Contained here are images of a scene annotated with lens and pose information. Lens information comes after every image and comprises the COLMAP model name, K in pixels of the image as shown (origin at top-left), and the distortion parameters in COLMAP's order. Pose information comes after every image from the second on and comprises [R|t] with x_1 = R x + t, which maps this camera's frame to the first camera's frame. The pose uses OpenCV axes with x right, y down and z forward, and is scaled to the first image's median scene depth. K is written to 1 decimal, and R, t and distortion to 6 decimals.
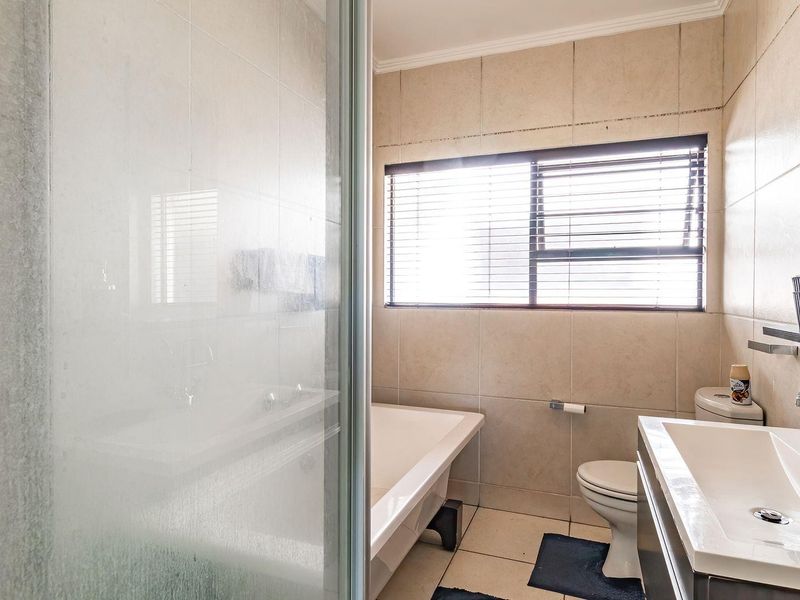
lens RADIAL K [[498.7, 0, 398.0], [0, 498.7, 294.2], [0, 0, 1]] dist [0.002435, -0.002098]
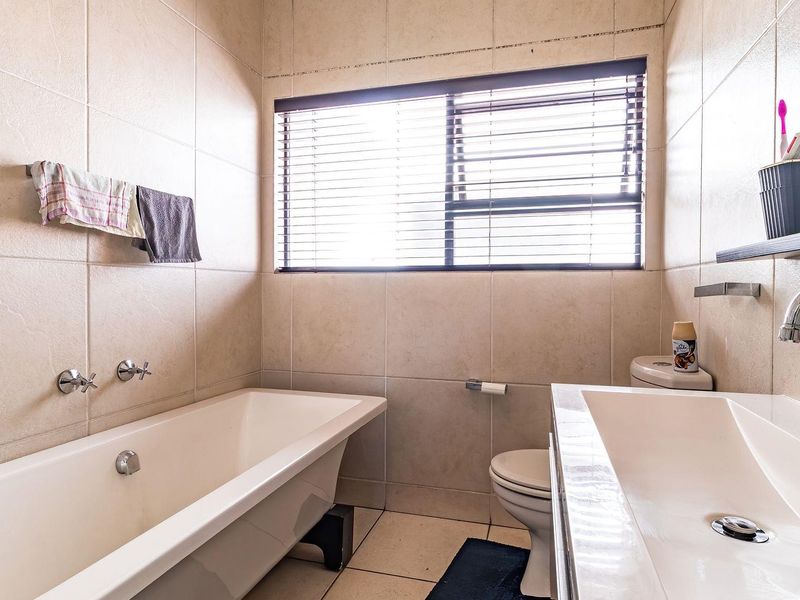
lens RADIAL K [[492.5, 0, 405.5], [0, 492.5, 295.8], [0, 0, 1]] dist [-0.001323, -0.000120]
pose [[0.995692, -0.001199, 0.092712, 0.135583], [0.000882, 0.999994, 0.003457, 0.074910], [-0.092715, -0.003360, 0.995687, 0.206496]]
